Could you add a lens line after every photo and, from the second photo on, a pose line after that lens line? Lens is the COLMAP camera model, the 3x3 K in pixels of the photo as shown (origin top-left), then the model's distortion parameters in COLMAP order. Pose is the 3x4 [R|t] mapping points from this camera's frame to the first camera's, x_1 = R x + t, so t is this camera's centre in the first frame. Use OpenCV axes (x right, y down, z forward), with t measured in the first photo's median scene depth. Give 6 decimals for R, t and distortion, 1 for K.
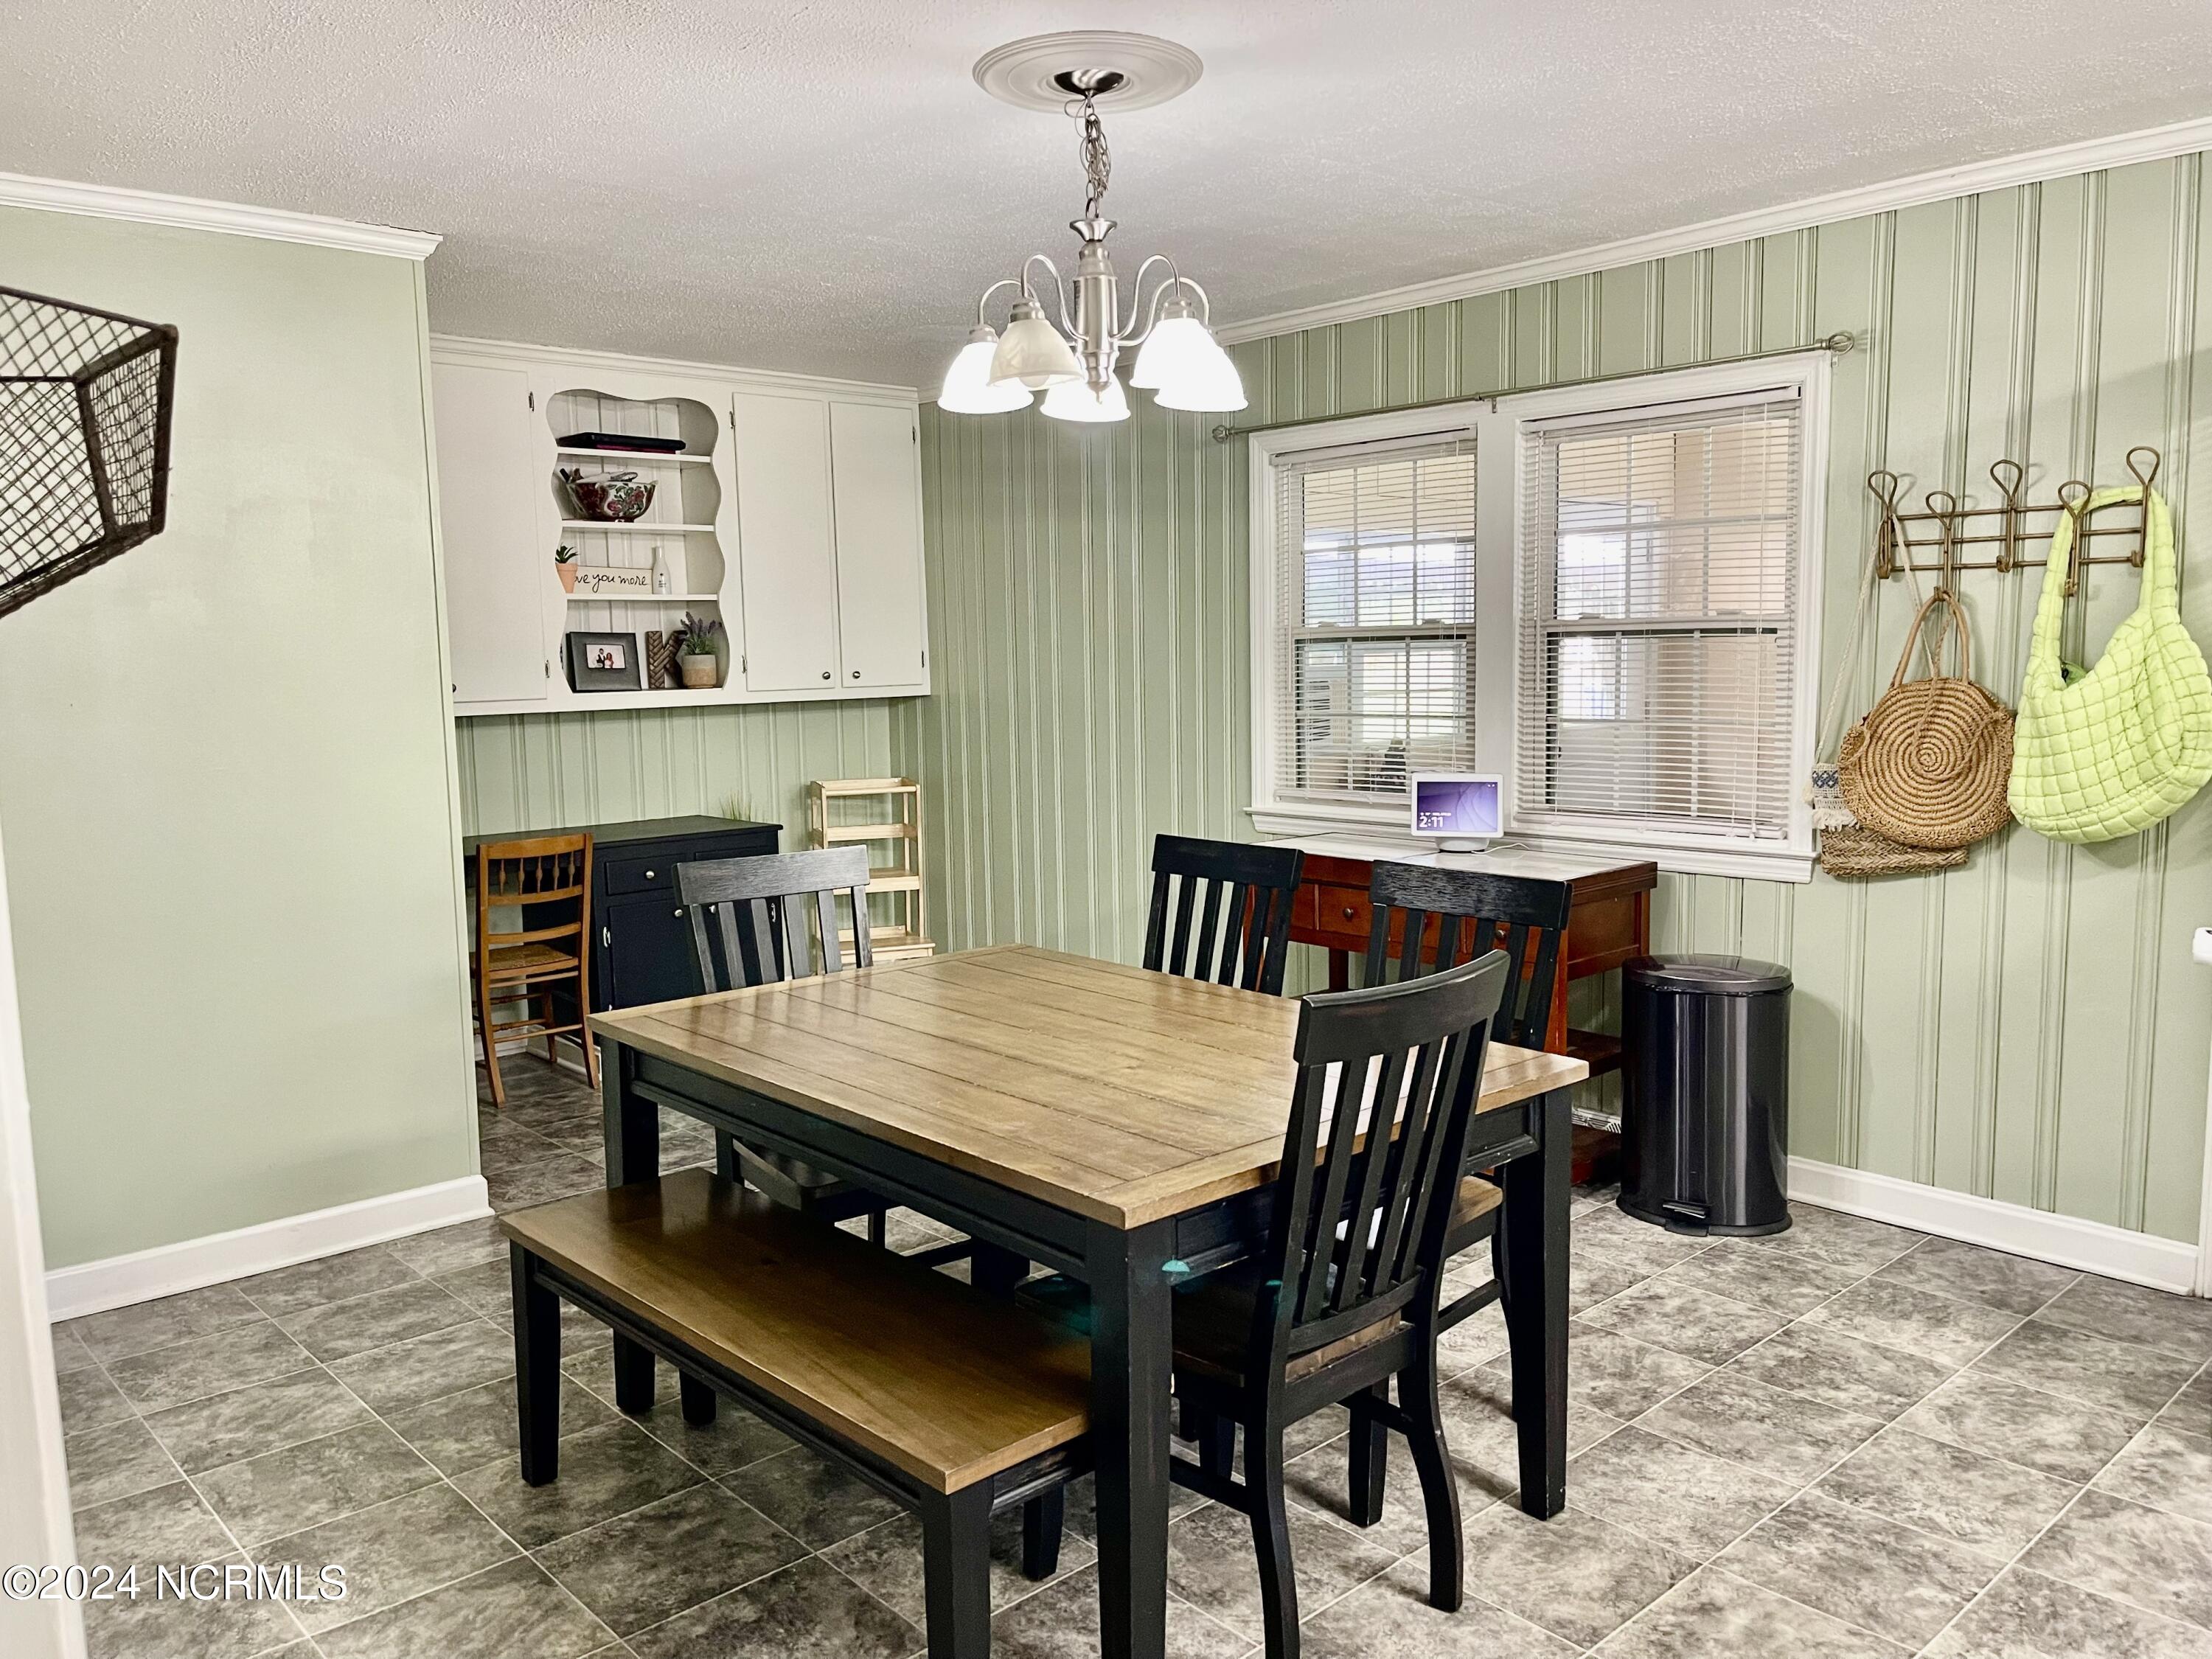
lens RADIAL K [[1670.7, 0, 1110.2], [0, 1670.7, 824.5], [0, 0, 1]] dist [0.073854, -0.090429]
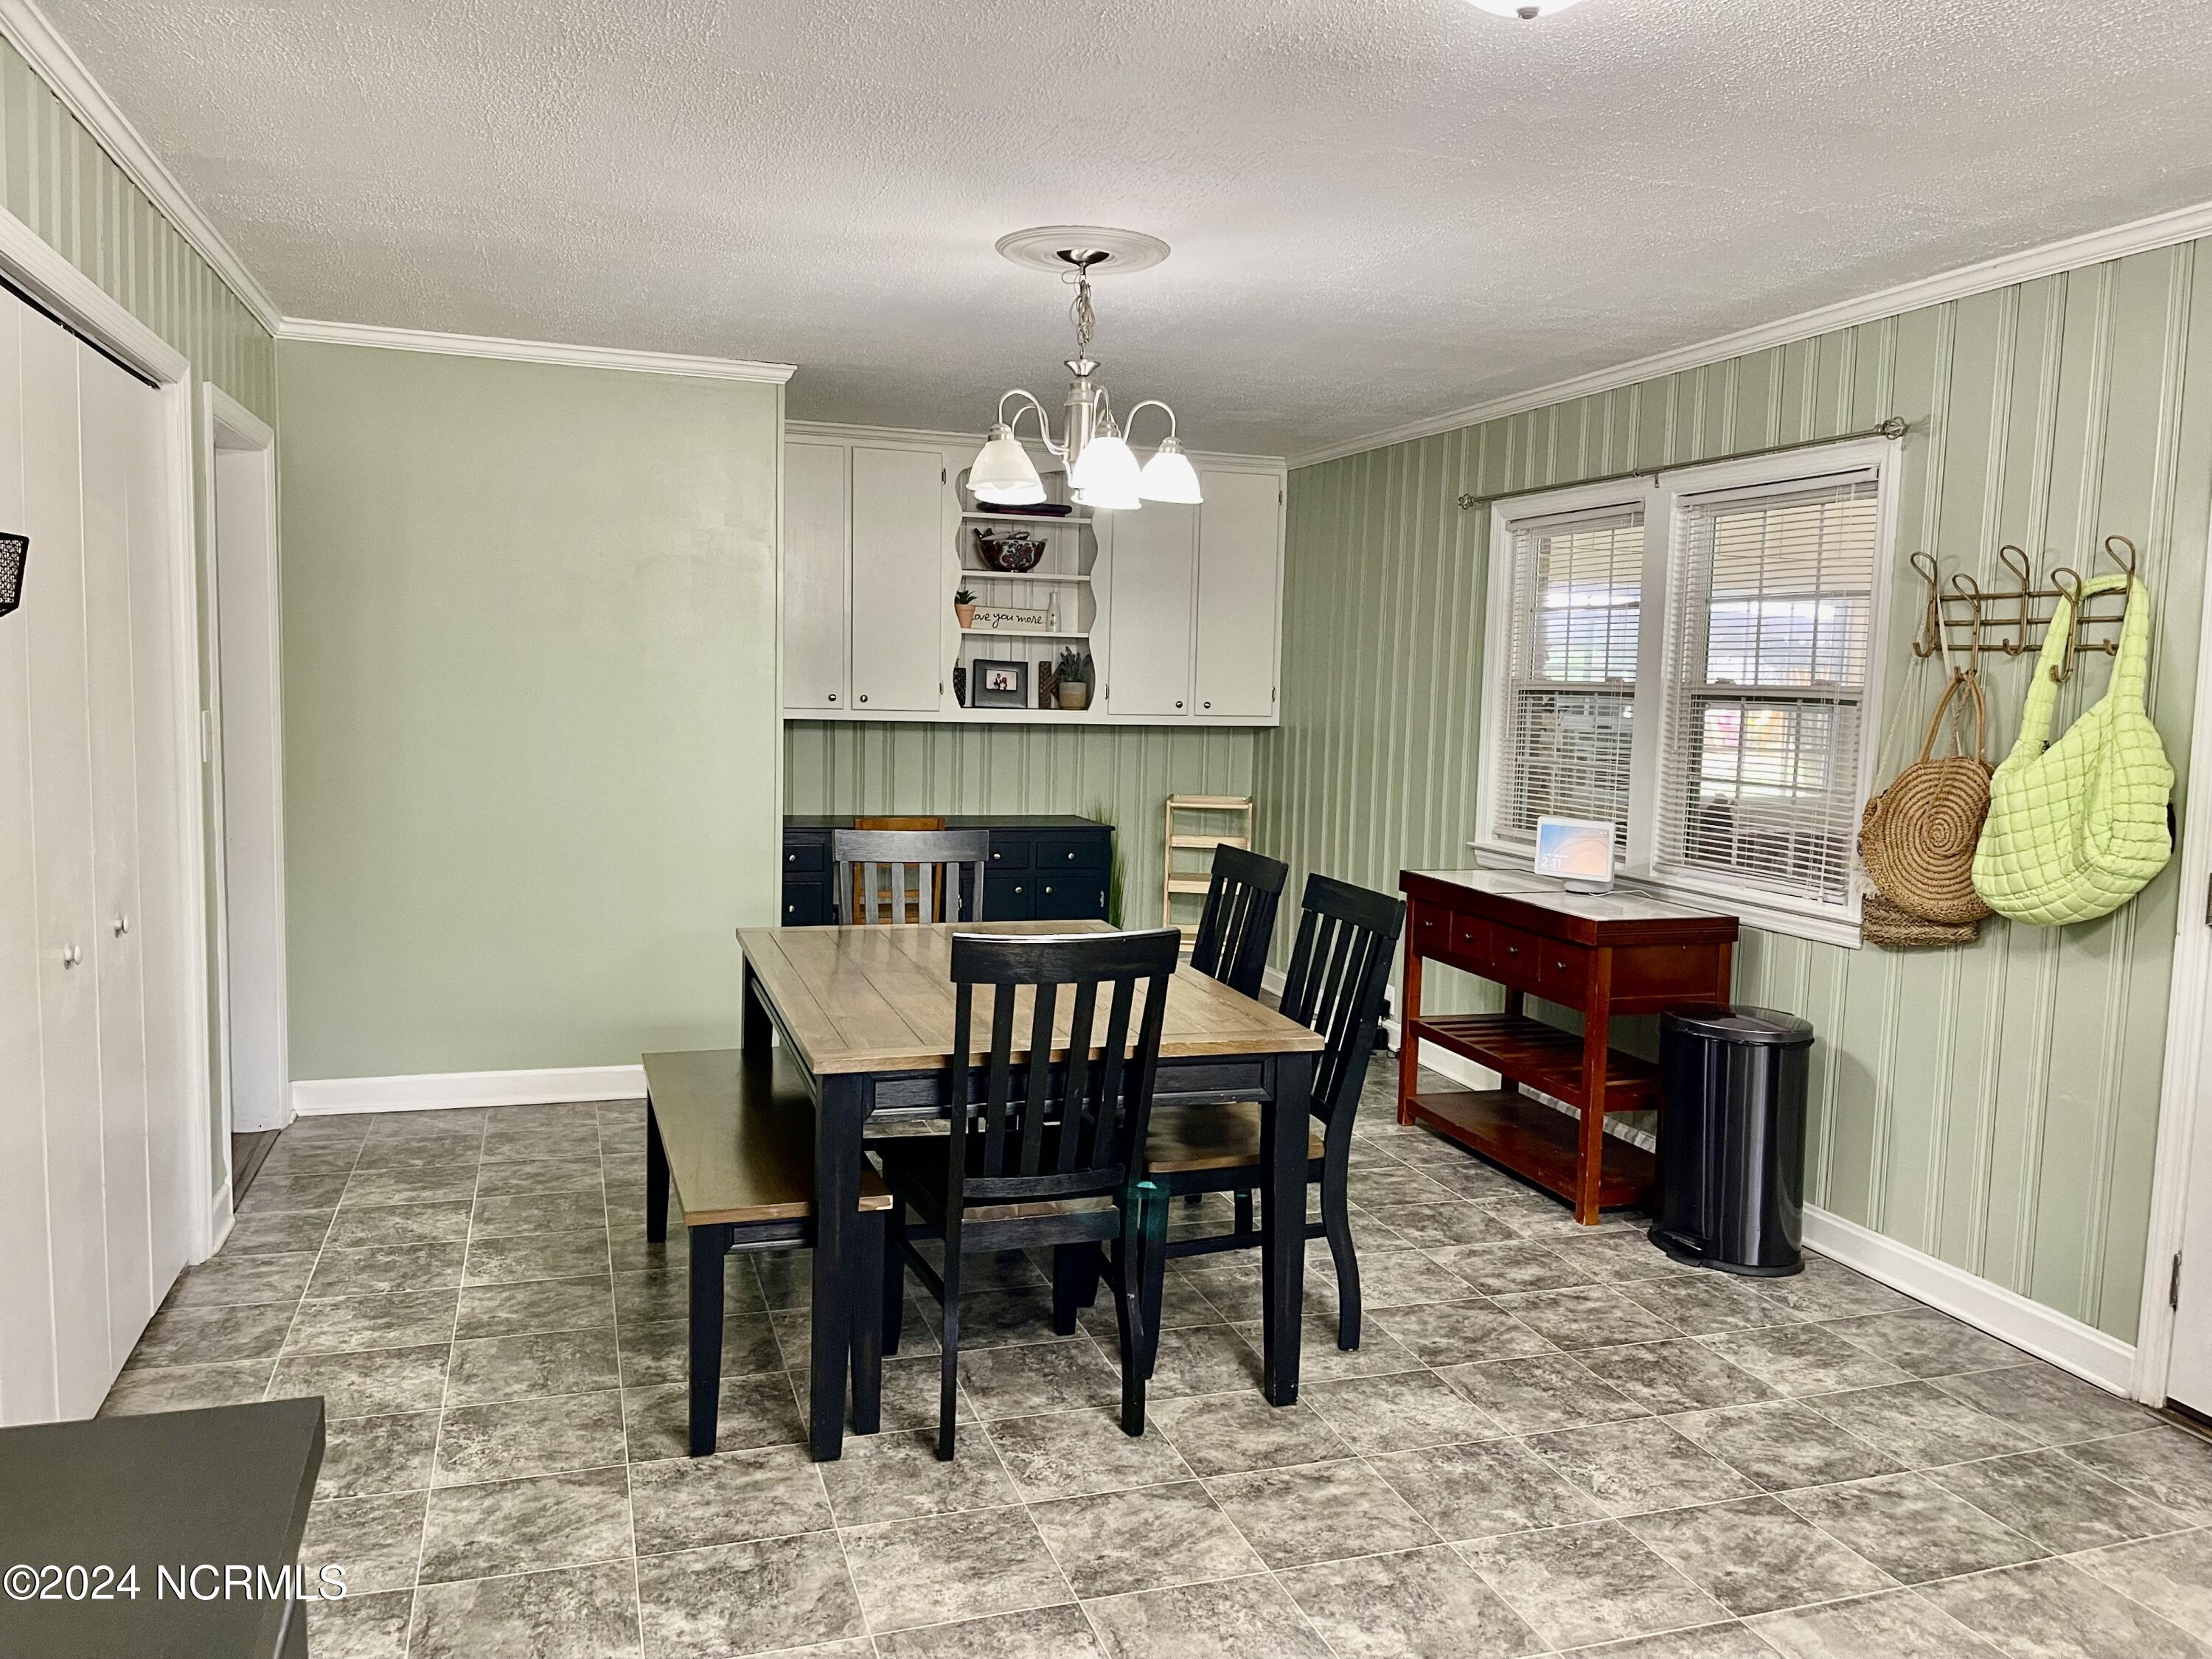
lens RADIAL K [[1670.7, 0, 1111.6], [0, 1670.7, 834.6], [0, 0, 1]] dist [0.073854, -0.090429]
pose [[0.910712, 0.081934, -0.404834, 0.416140], [-0.087441, 0.996158, 0.004905, 0.000008], [0.403681, 0.030932, 0.914377, -0.126762]]
